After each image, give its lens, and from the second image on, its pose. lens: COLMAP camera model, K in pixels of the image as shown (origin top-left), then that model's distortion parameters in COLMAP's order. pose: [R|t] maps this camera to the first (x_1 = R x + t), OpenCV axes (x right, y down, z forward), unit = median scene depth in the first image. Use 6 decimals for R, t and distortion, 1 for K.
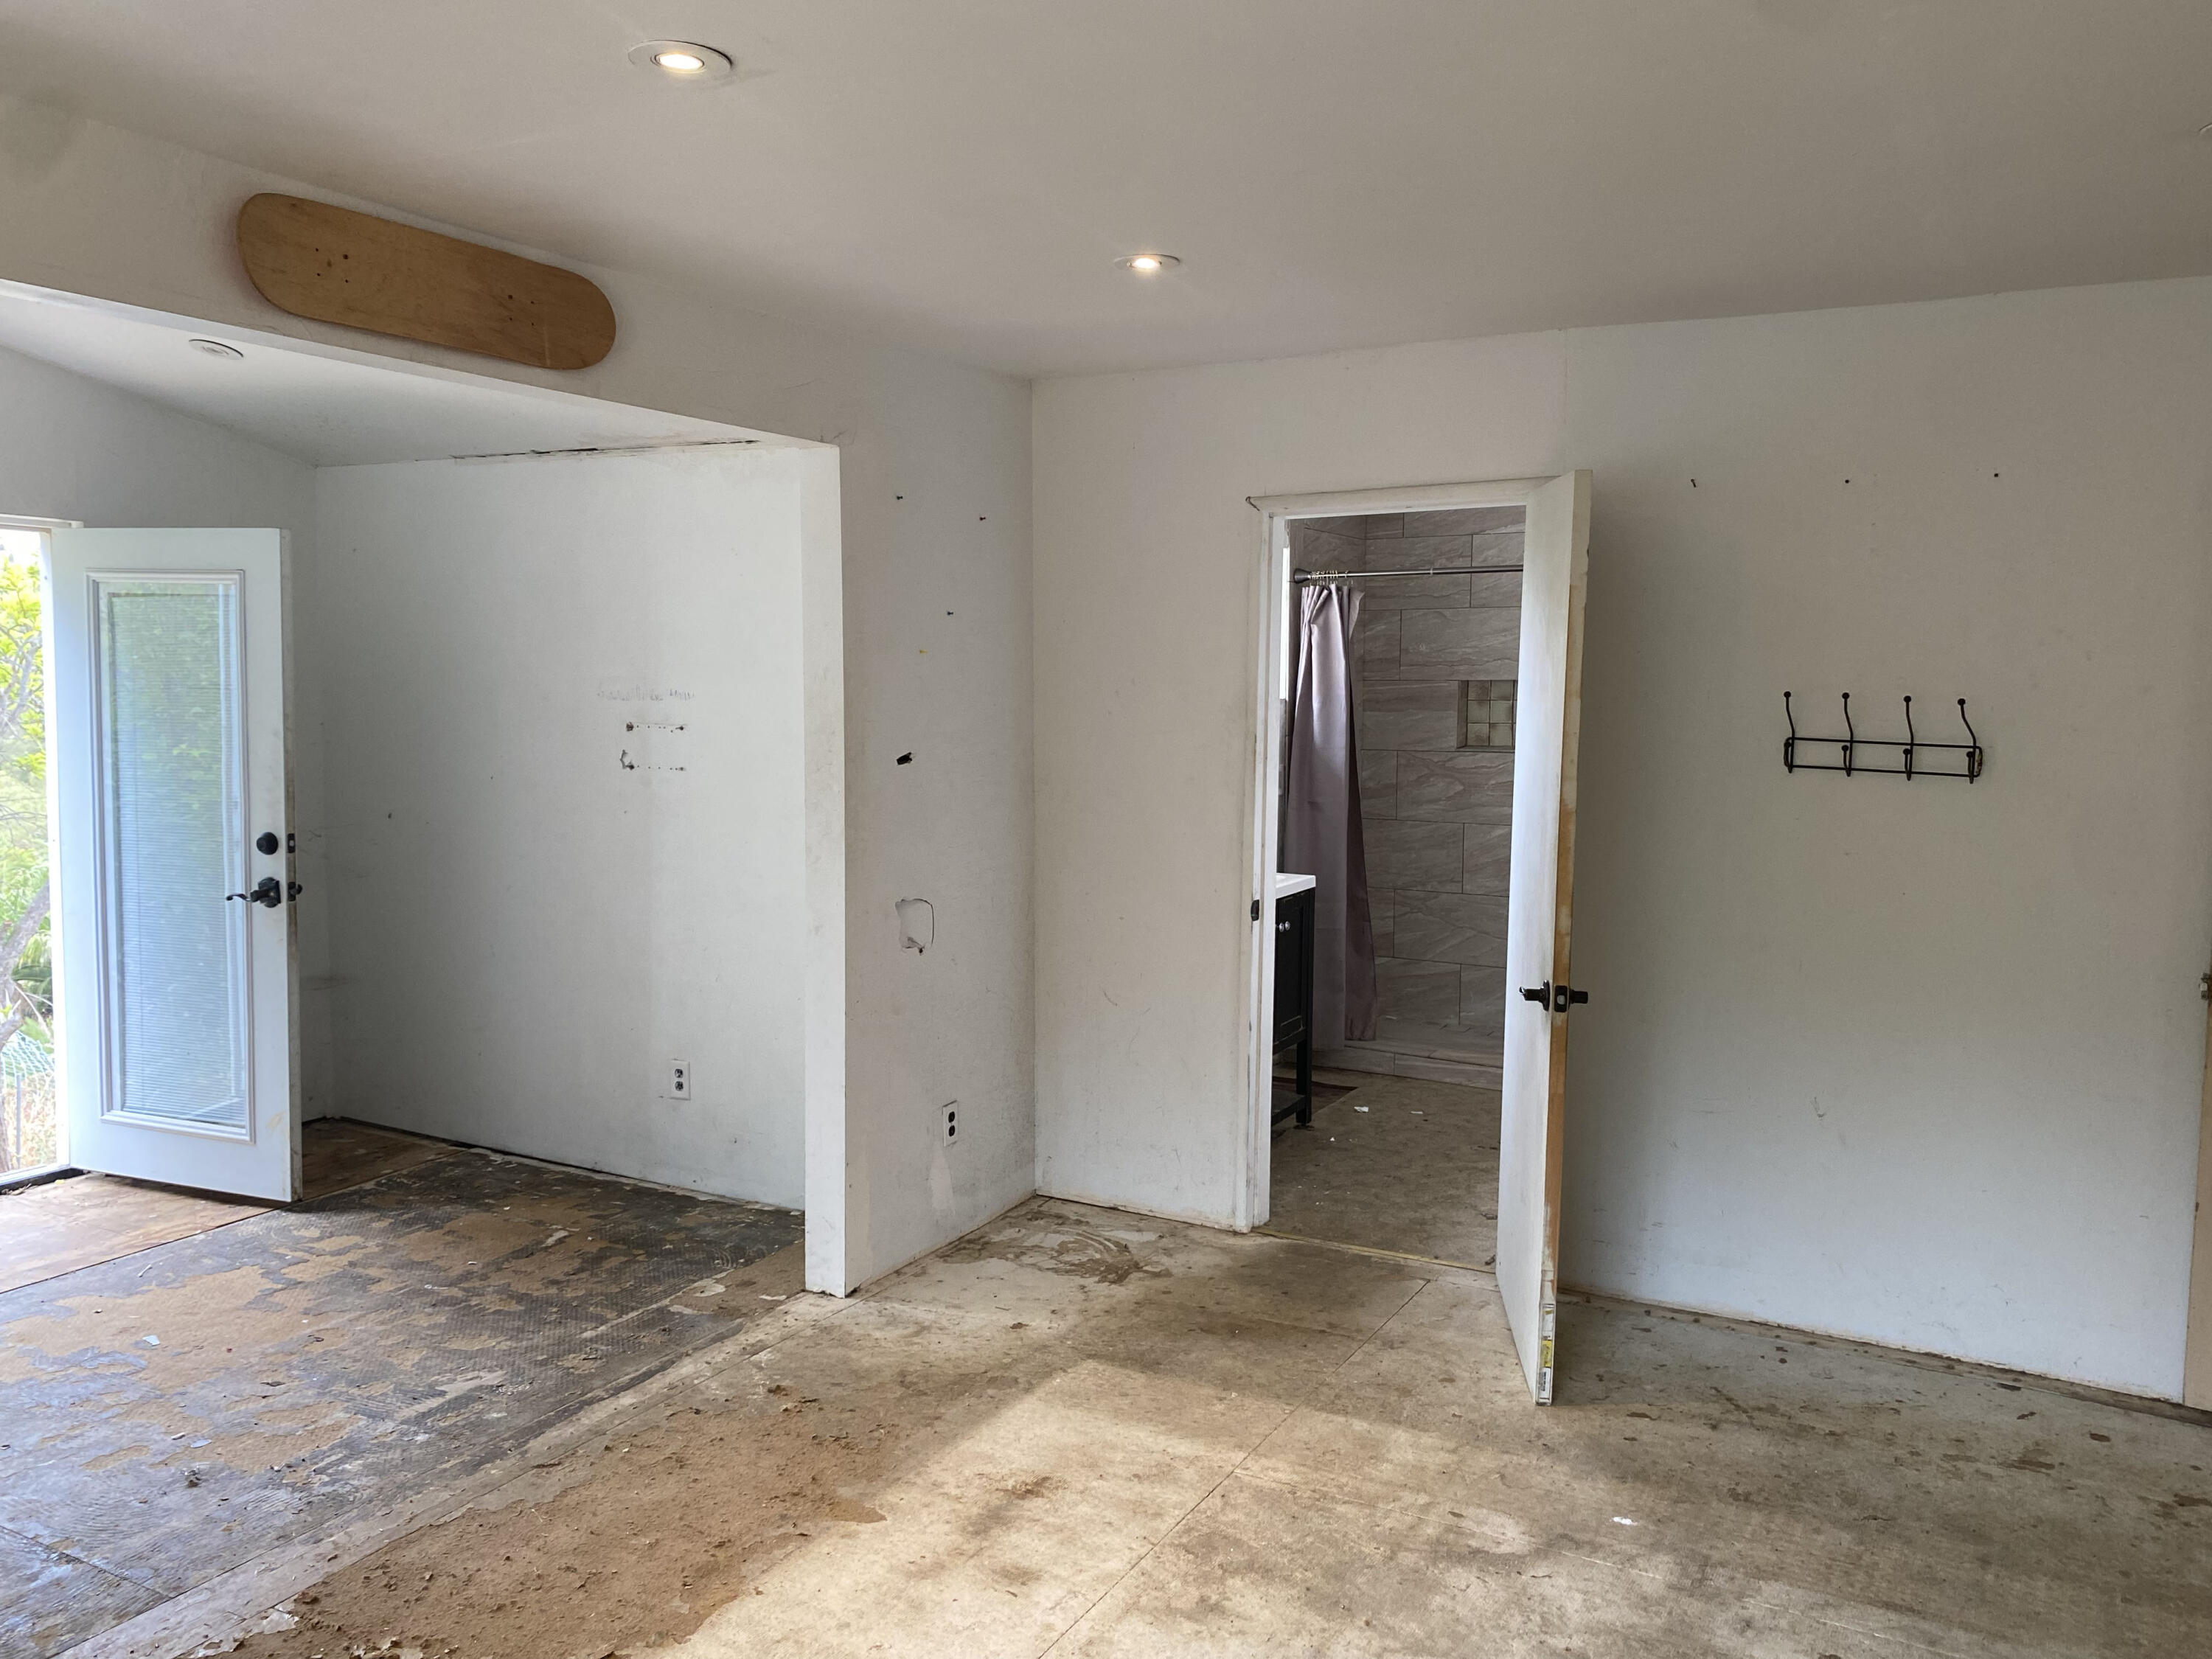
lens RADIAL K [[1767.5, 0, 1118.6], [0, 1767.5, 817.2], [0, 0, 1]] dist [0.030219, -0.008397]
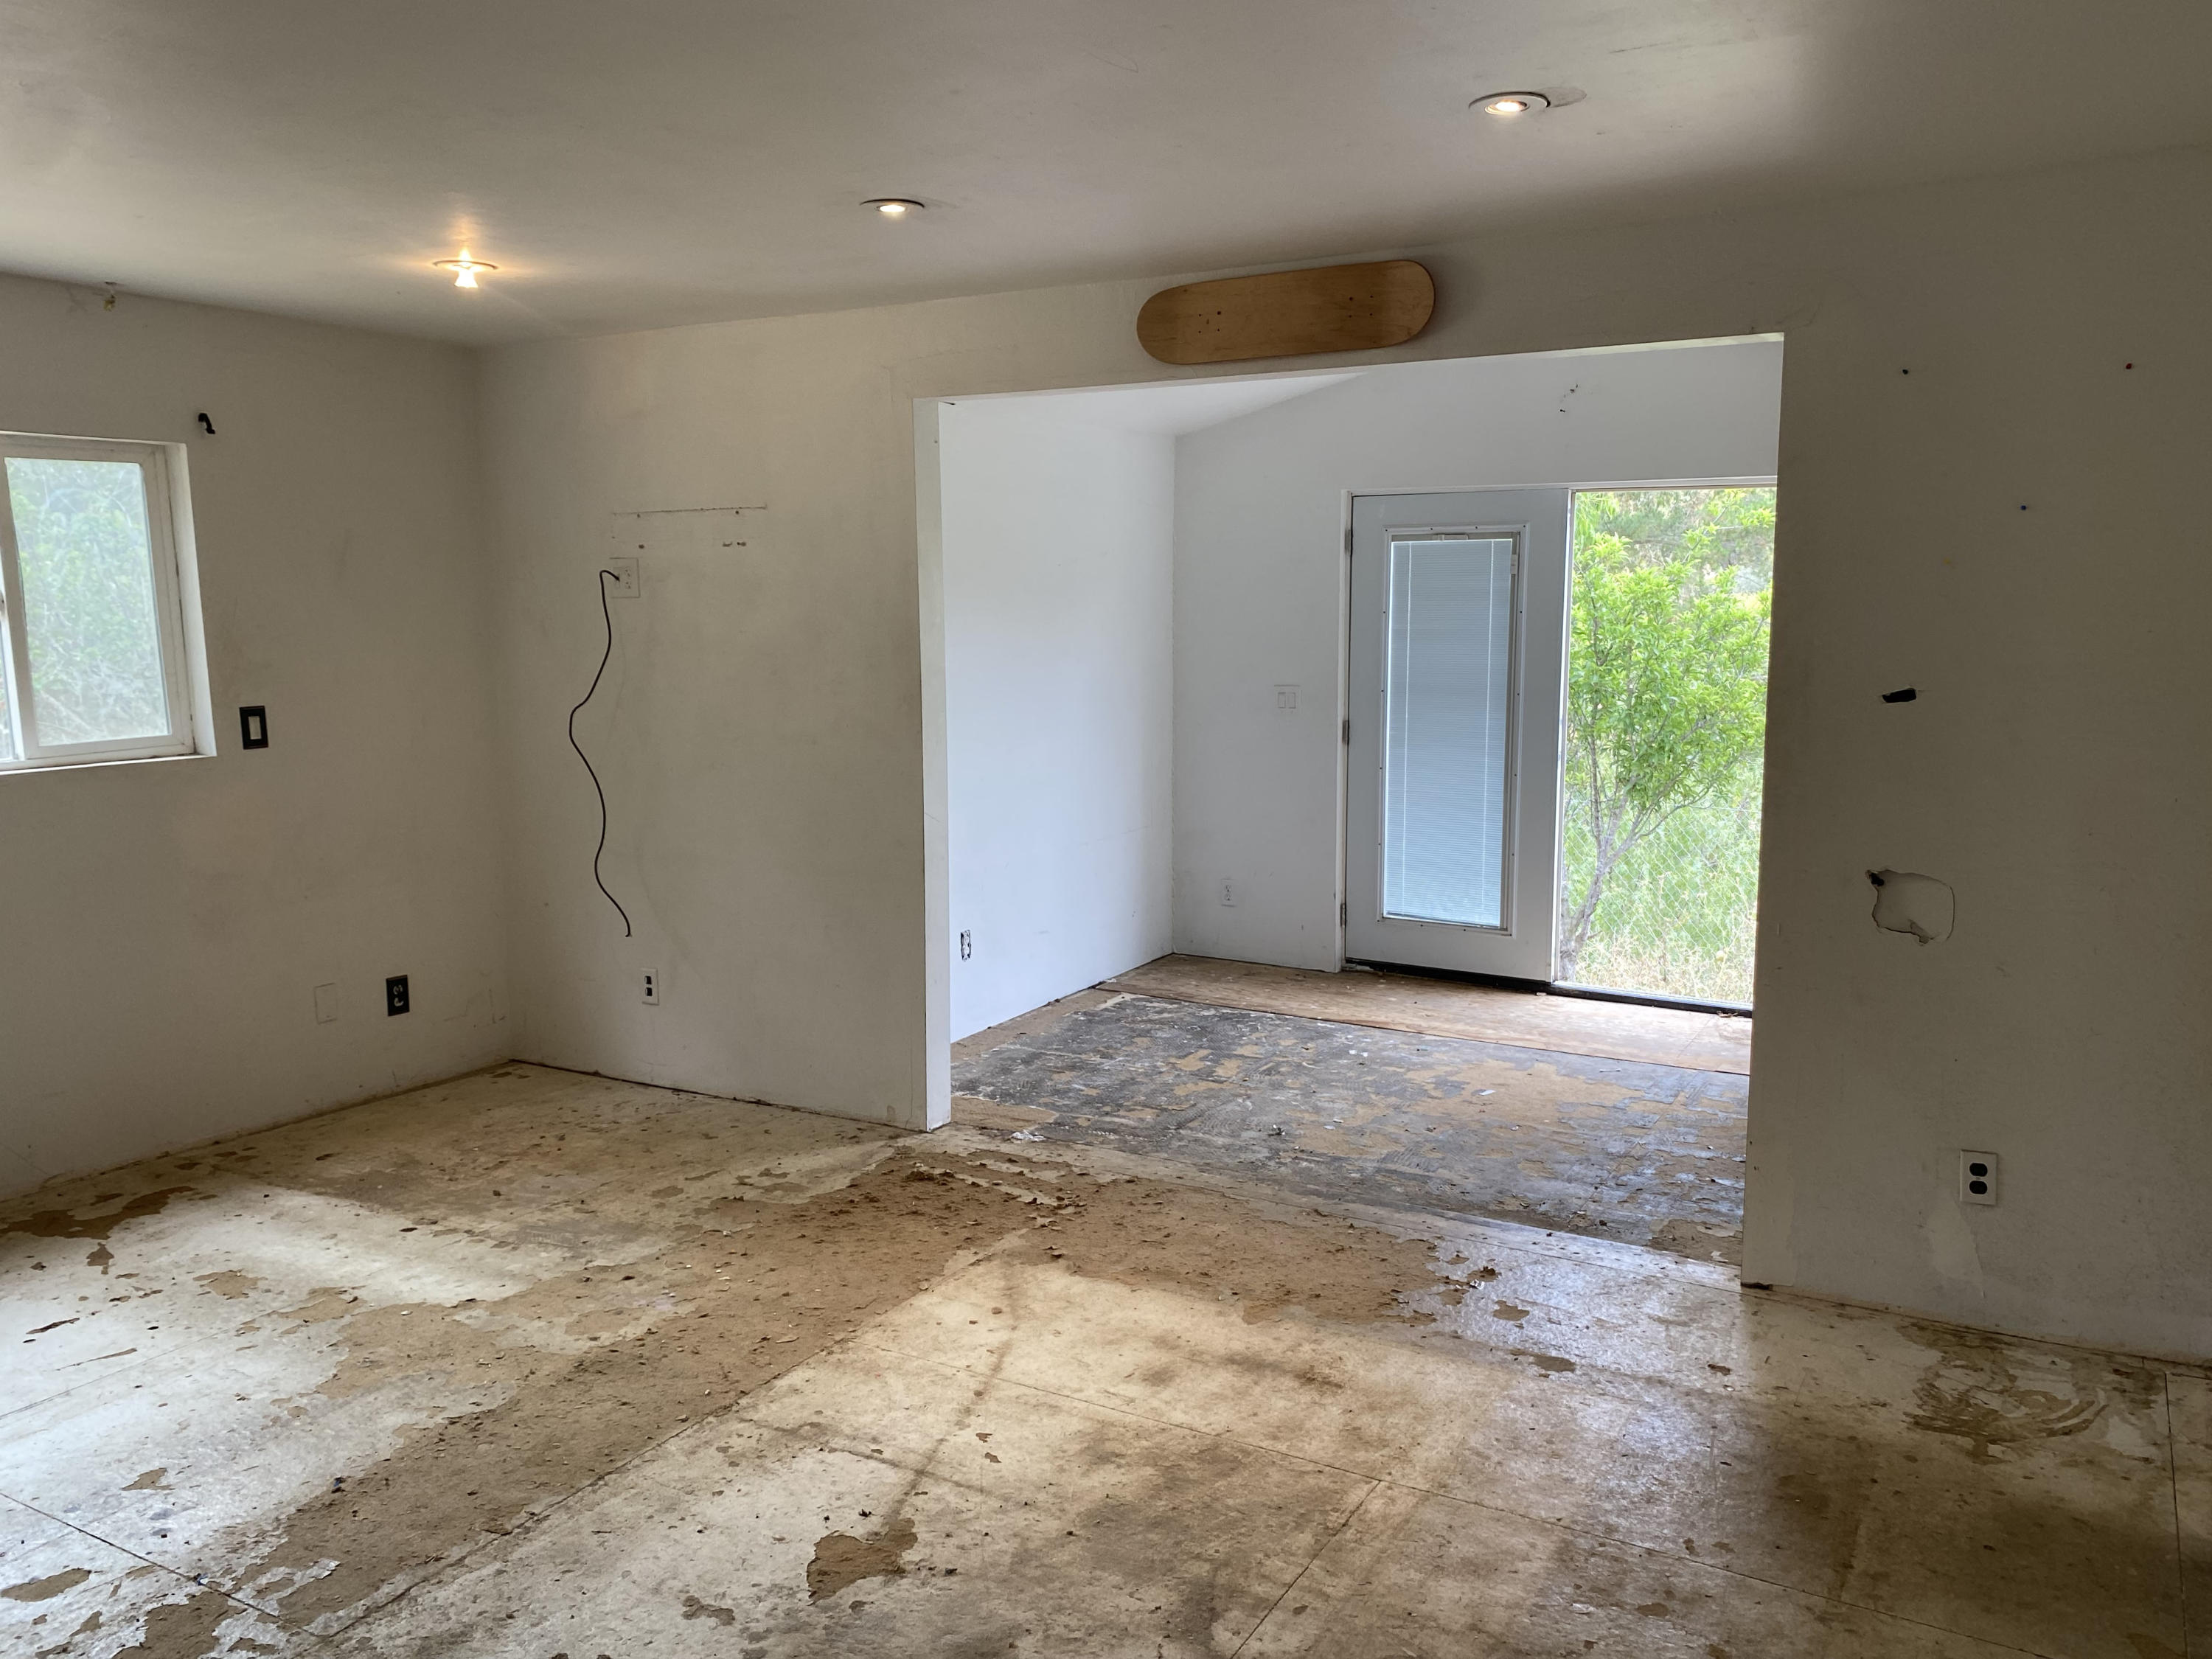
lens RADIAL K [[1767.5, 0, 1117.5], [0, 1767.5, 838.2], [0, 0, 1]] dist [0.030219, -0.008397]
pose [[-0.057906, 0.118815, -0.991227, 0.912217], [-0.082270, 0.988947, 0.123347, -0.050688], [0.994926, 0.088691, -0.047491, 0.873278]]
